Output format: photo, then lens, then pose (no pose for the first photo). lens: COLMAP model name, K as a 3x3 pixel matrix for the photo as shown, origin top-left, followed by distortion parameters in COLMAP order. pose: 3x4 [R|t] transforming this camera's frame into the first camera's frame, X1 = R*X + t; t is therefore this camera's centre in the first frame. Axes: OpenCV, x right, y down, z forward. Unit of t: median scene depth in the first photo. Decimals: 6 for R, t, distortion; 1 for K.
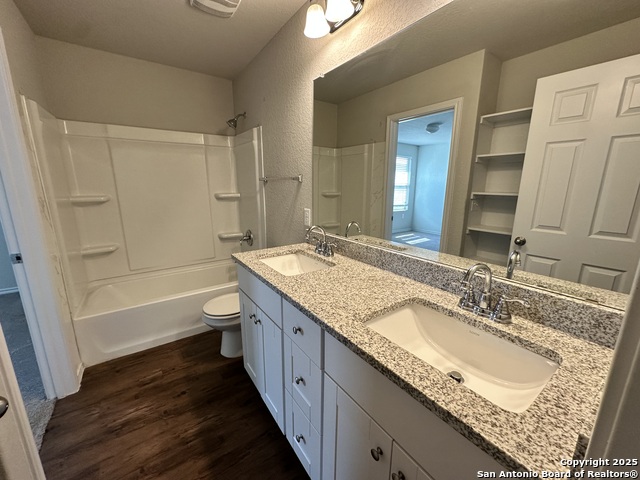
lens RADIAL K [[256.4, 0, 319.4], [0, 256.4, 240.1], [0, 0, 1]] dist [-0.002011, 0.000018]
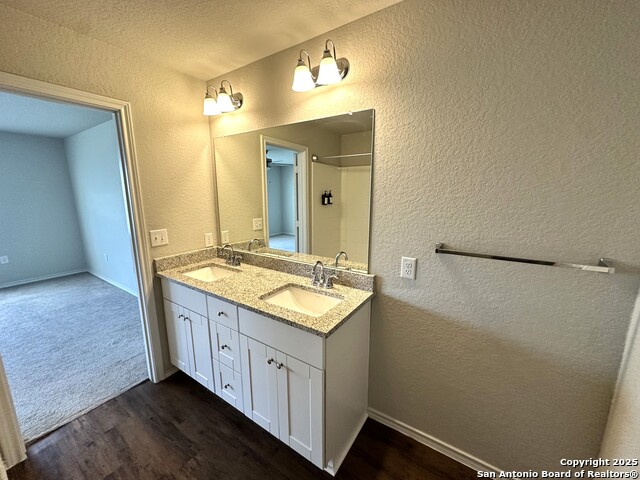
lens RADIAL K [[256.4, 0, 319.4], [0, 256.4, 240.1], [0, 0, 1]] dist [-0.002011, 0.000018]
pose [[0.933625, -0.074503, 0.350419, -0.023696], [0.084550, 0.996329, -0.013438, -0.021182], [-0.348131, 0.042174, 0.936497, -0.512083]]
